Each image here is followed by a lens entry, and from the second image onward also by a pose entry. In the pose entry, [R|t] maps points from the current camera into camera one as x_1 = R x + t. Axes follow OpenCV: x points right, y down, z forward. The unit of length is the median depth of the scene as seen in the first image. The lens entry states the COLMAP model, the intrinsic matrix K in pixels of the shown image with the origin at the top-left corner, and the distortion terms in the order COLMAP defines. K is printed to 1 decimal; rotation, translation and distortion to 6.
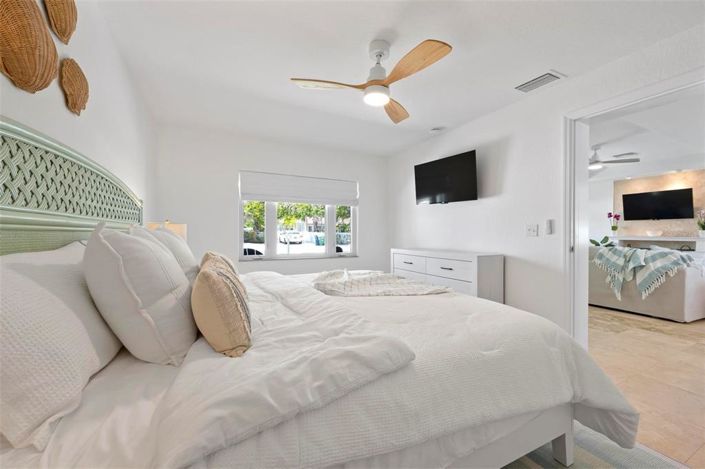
lens RADIAL K [[282.6, 0, 354.2], [0, 282.6, 230.2], [0, 0, 1]] dist [0.010802, 0.002330]
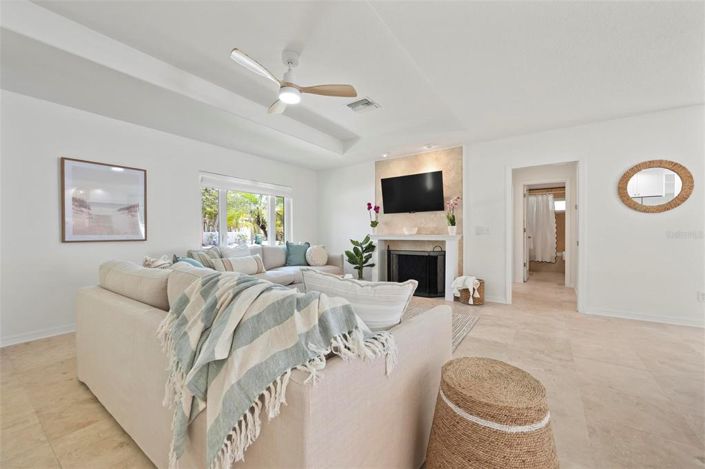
lens RADIAL K [[282.6, 0, 351.0], [0, 282.6, 234.4], [0, 0, 1]] dist [0.010802, 0.002330]
pose [[0.886747, -0.015540, 0.461995, 0.562176], [0.005939, 0.999735, 0.022228, 0.003522], [-0.462218, -0.016967, 0.886604, 0.408966]]
